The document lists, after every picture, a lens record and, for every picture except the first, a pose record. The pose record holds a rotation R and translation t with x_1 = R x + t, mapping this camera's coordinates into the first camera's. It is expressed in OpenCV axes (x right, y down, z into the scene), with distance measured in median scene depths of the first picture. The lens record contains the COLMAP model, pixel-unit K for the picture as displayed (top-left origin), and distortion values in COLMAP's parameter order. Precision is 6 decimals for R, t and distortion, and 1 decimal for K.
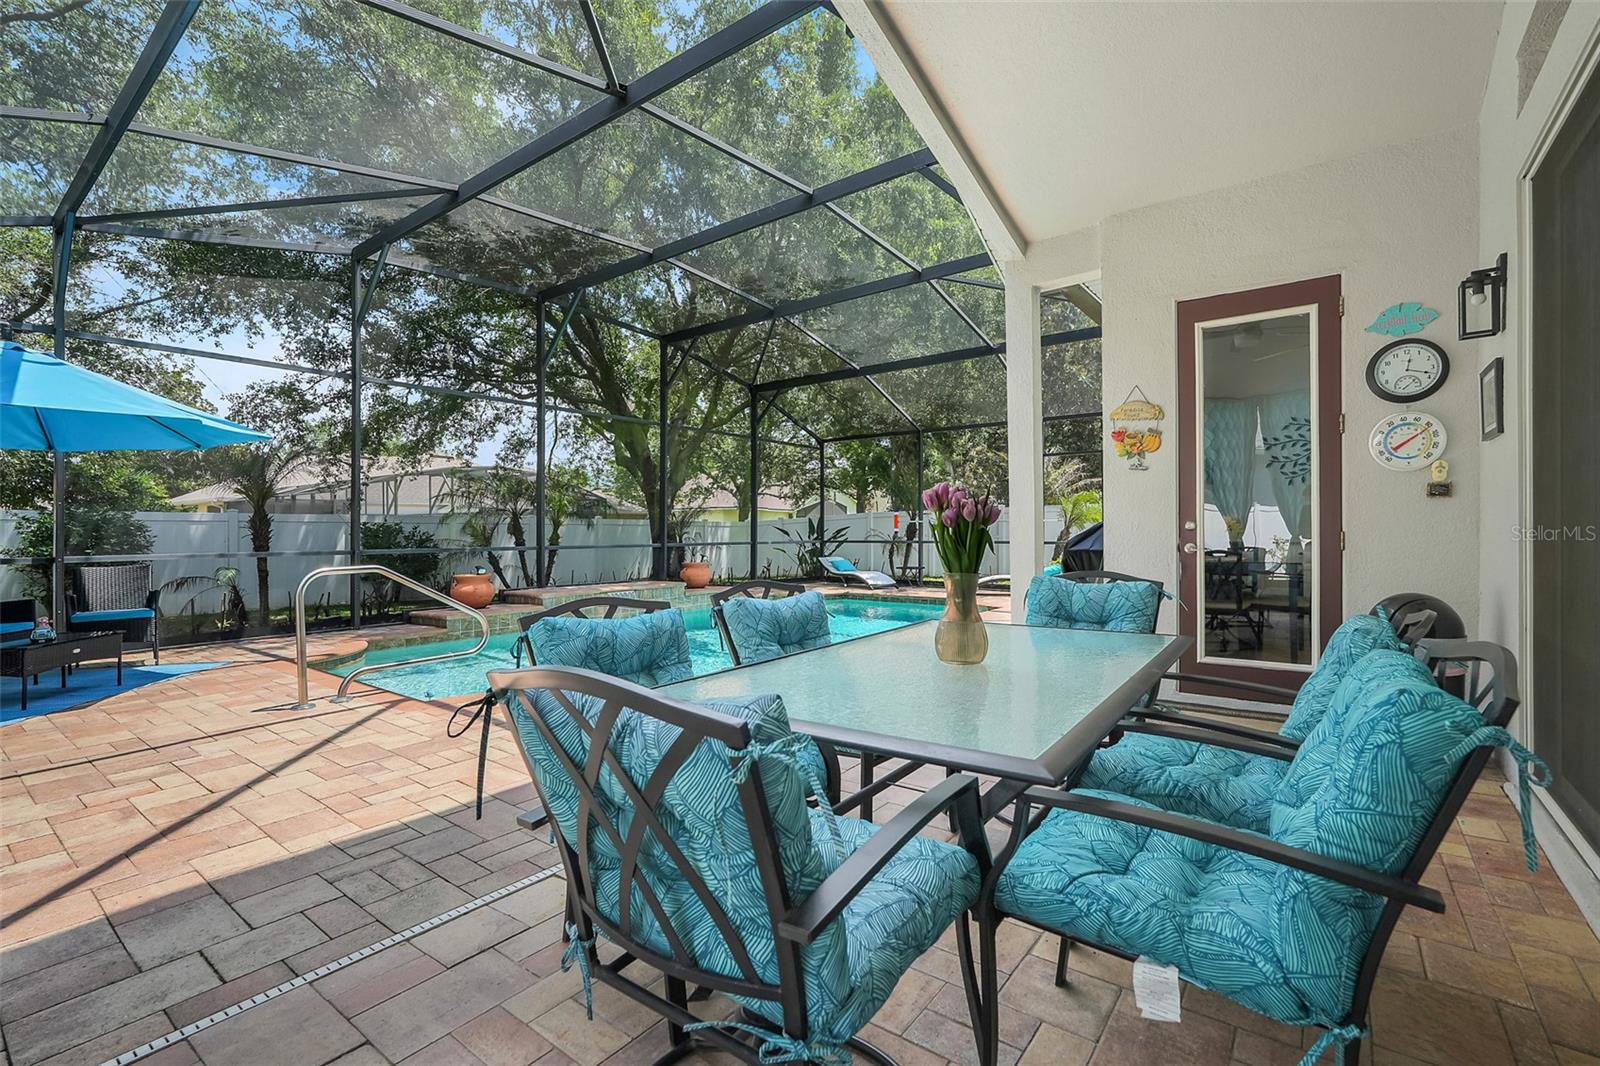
lens RADIAL K [[719.8, 0, 813.5], [0, 719.8, 532.6], [0, 0, 1]] dist [-0.002820, 0.000343]
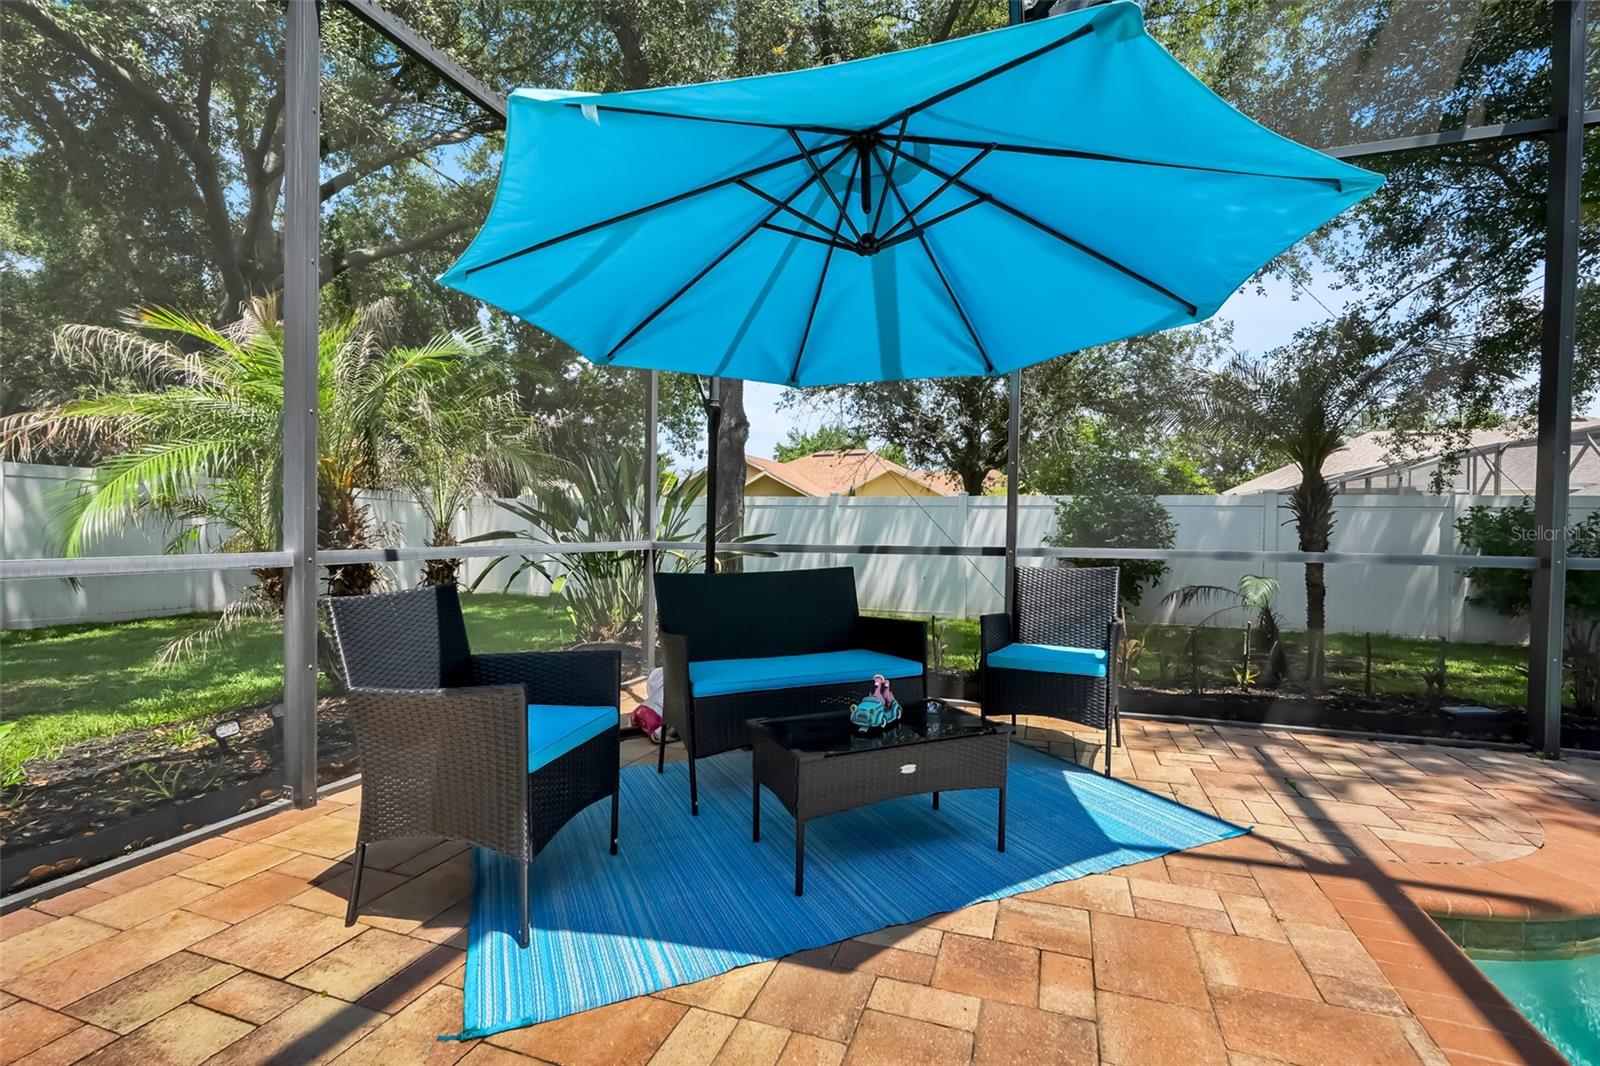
lens RADIAL K [[719.8, 0, 806.0], [0, 719.8, 537.9], [0, 0, 1]] dist [-0.002820, 0.000343]
pose [[0.308487, 0.027698, -0.950825, -0.207956], [-0.017781, 0.999569, 0.023349, 0.005757], [0.951062, 0.009704, 0.308846, 0.262508]]
